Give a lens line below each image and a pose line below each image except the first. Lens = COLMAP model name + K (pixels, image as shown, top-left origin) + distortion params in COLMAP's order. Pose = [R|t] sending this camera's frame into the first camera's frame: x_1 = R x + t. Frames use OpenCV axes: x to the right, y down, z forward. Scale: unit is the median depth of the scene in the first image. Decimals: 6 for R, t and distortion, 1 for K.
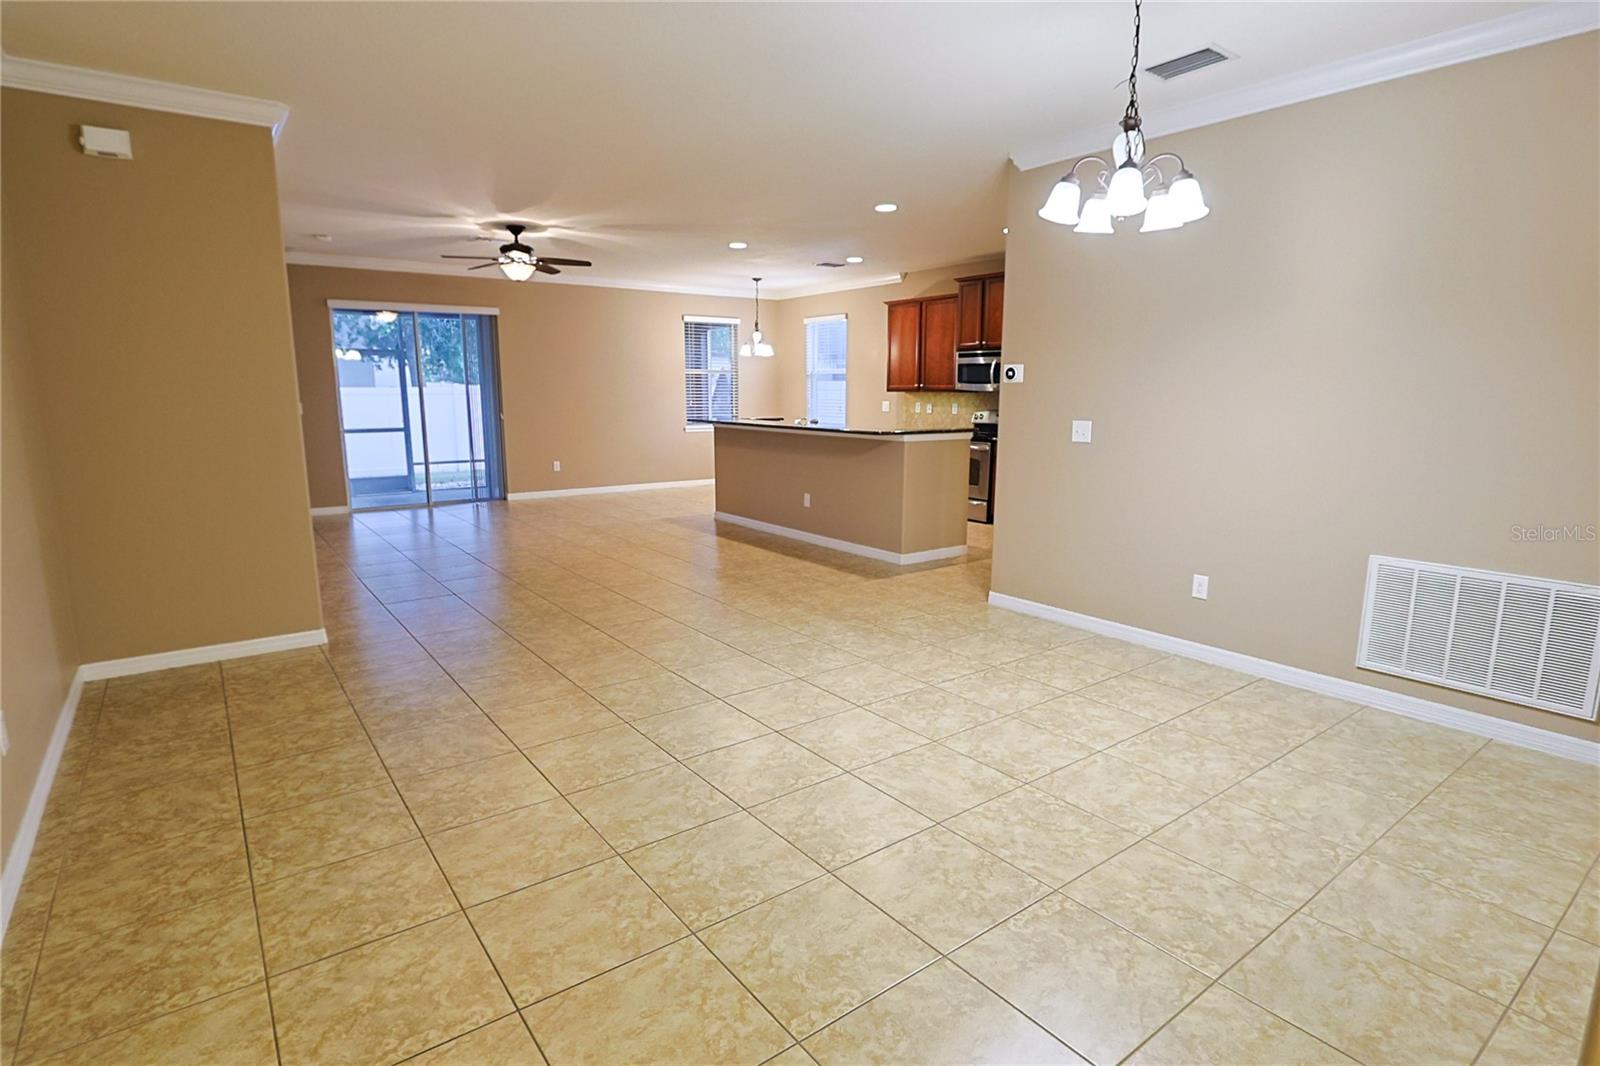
lens RADIAL K [[815.5, 0, 802.3], [0, 815.5, 541.6], [0, 0, 1]] dist [-0.022109, 0.004507]
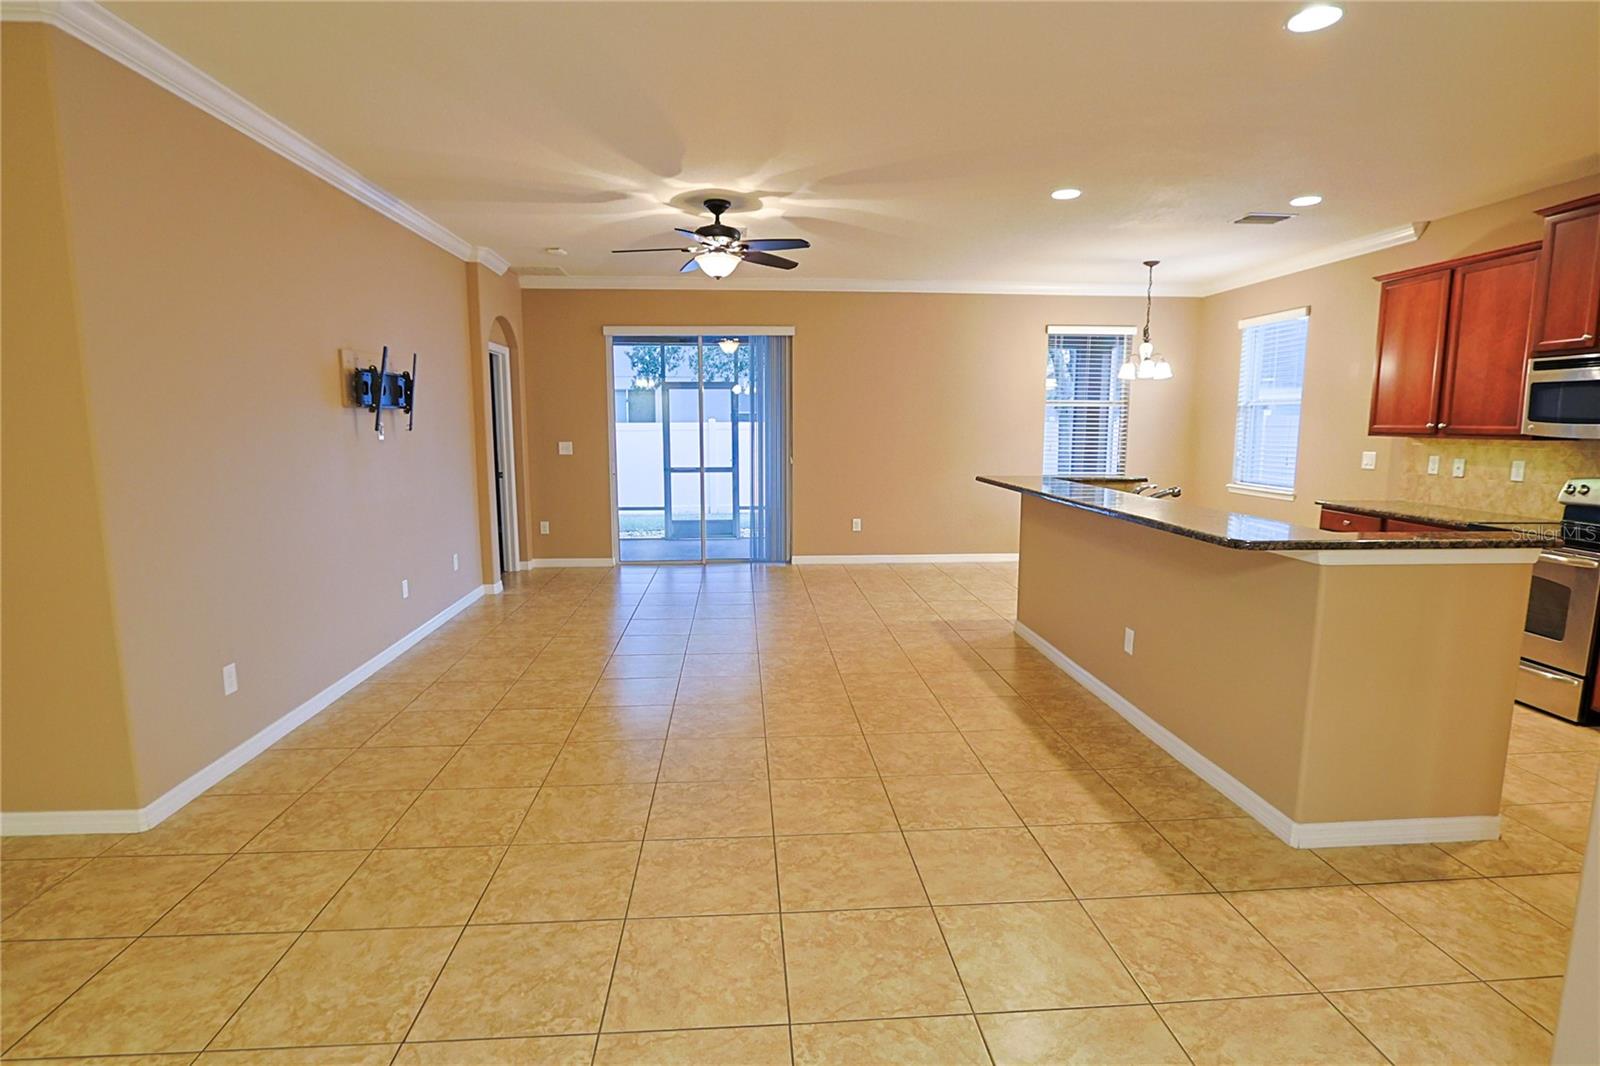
lens RADIAL K [[815.5, 0, 802.3], [0, 815.5, 541.6], [0, 0, 1]] dist [-0.022109, 0.004507]
pose [[0.842607, 0.078138, -0.532830, 0.086577], [-0.098823, 0.995051, -0.010356, -0.074397], [0.529384, 0.061381, 0.846159, 0.363266]]
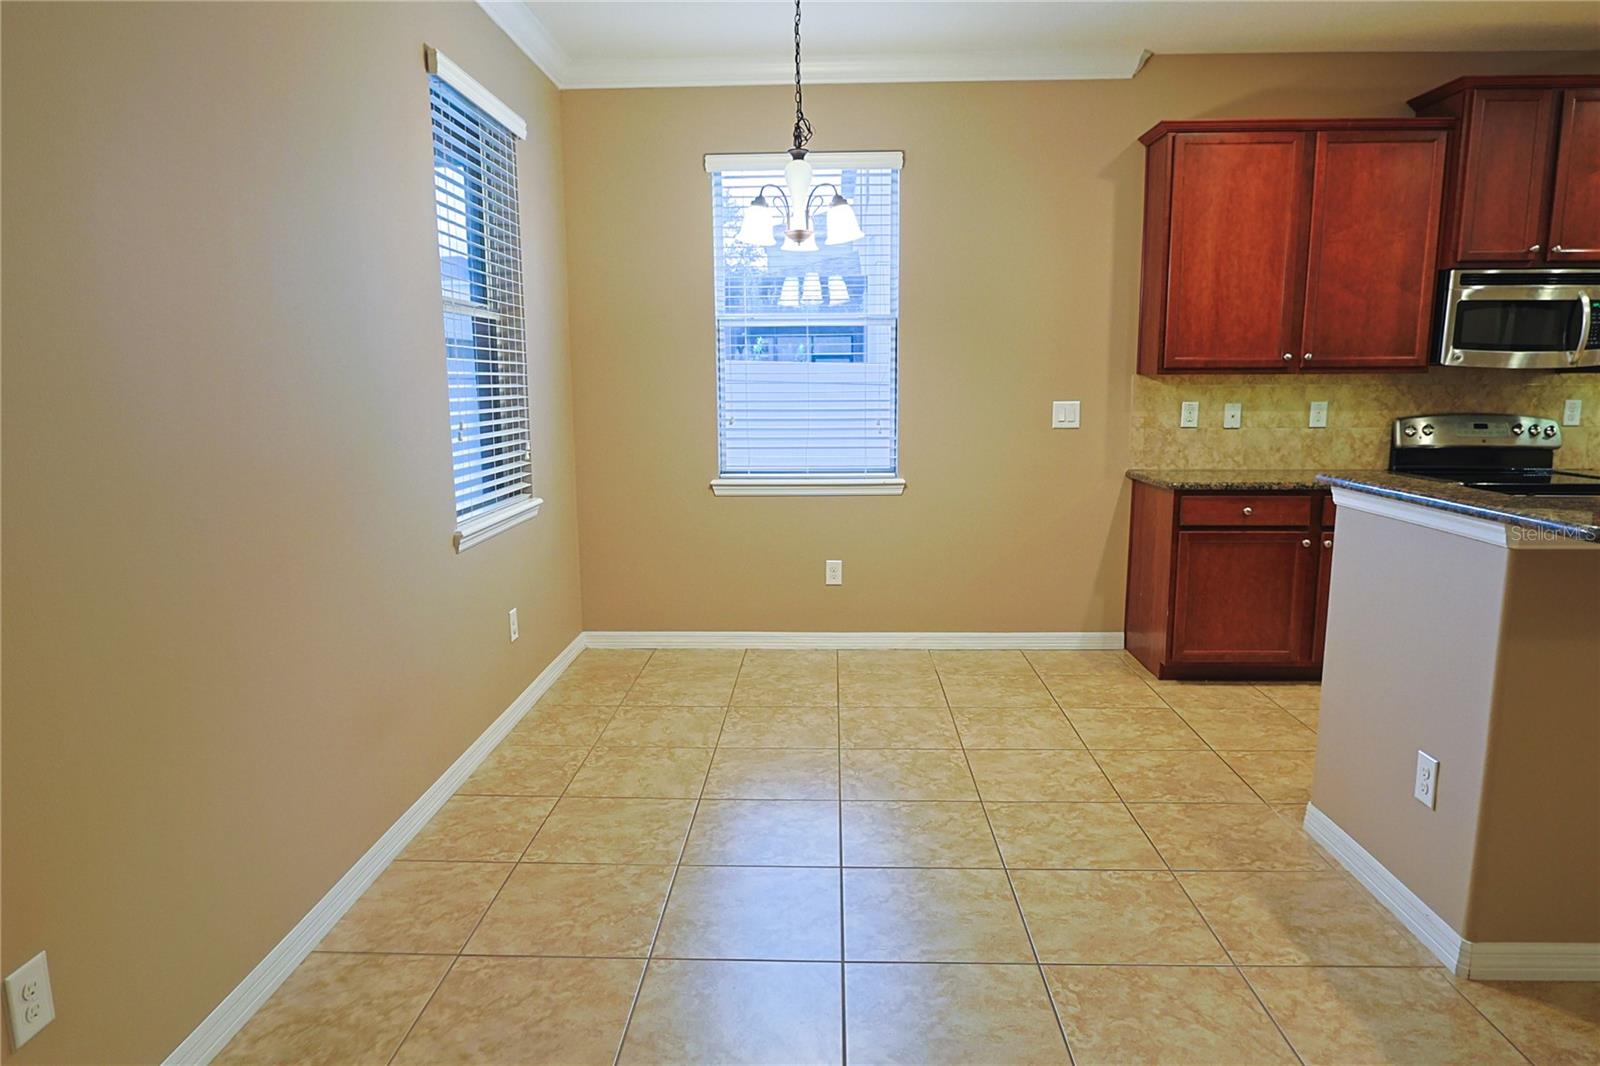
lens RADIAL K [[999.0, 0, 804.4], [0, 999.0, 543.1], [0, 0, 1]] dist [-0.012866, 0.001363]
pose [[0.624256, -0.136938, 0.769125, -0.390768], [0.152701, 0.986915, 0.051775, -0.176135], [-0.766151, 0.085125, 0.636998, 0.948831]]
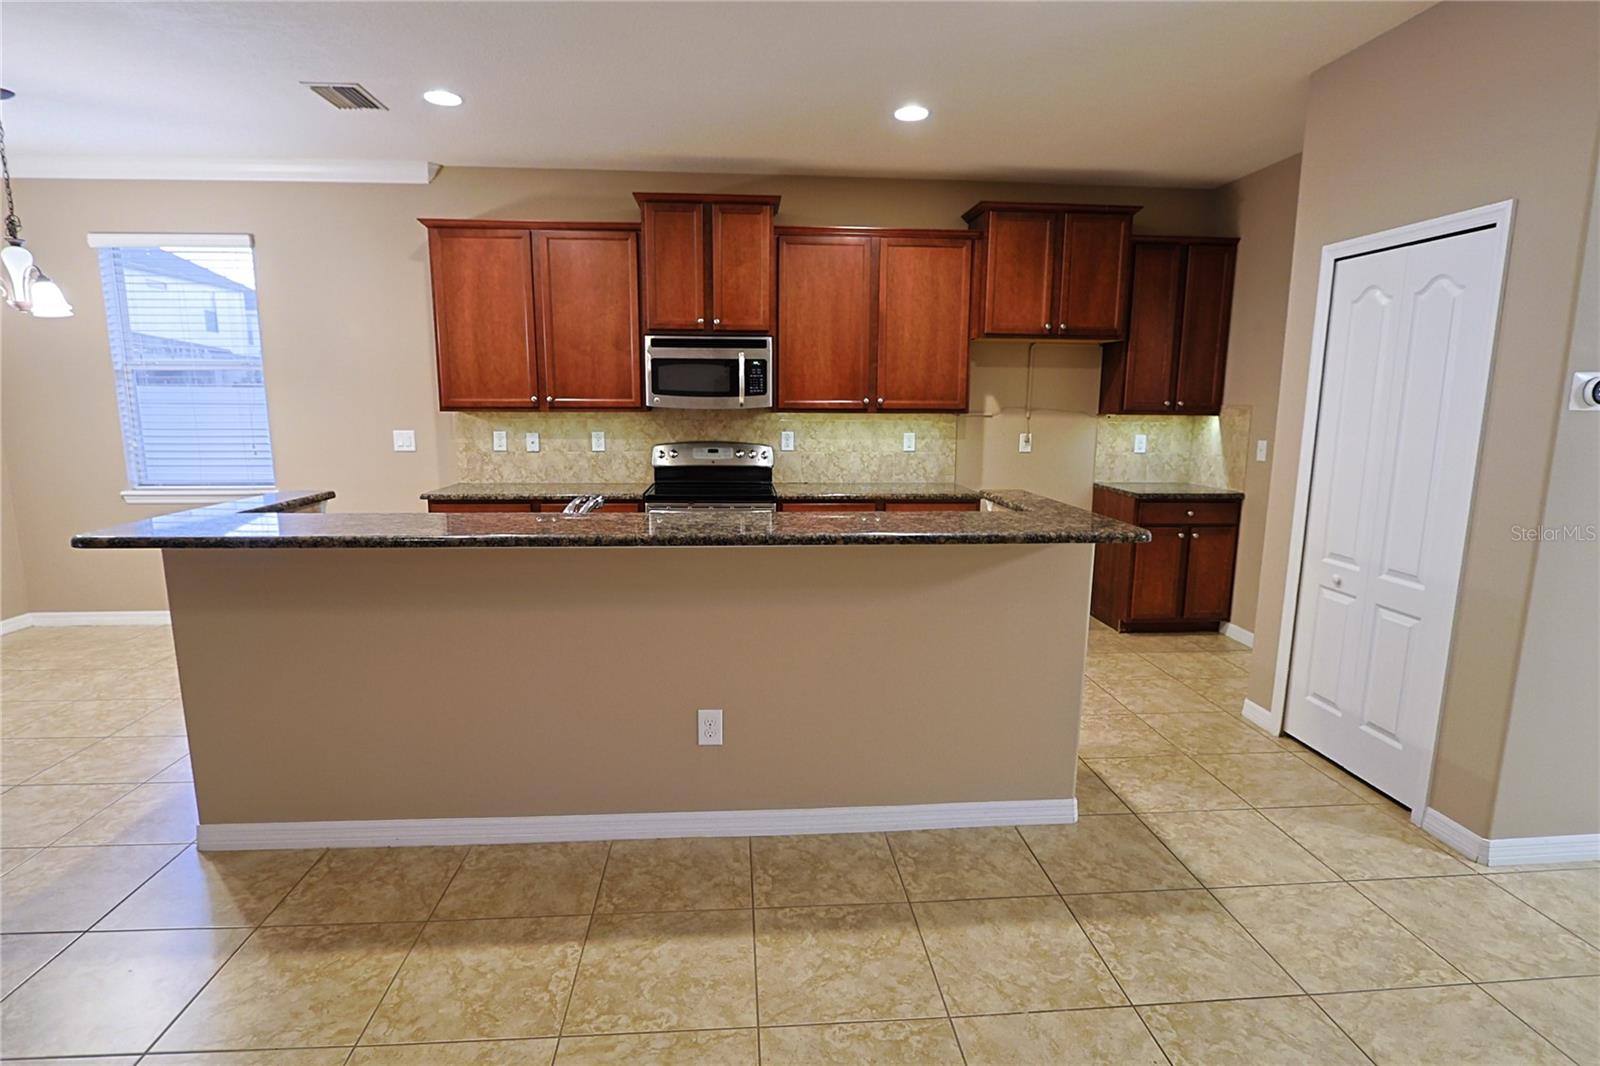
lens RADIAL K [[823.0, 0, 800.1], [0, 823.0, 540.6], [0, 0, 1]] dist [-0.020842, 0.003081]
pose [[0.534997, -0.145191, 0.832285, -0.218296], [0.150683, 0.985726, 0.075099, -0.127542], [-0.831308, 0.085233, 0.549238, 0.638719]]
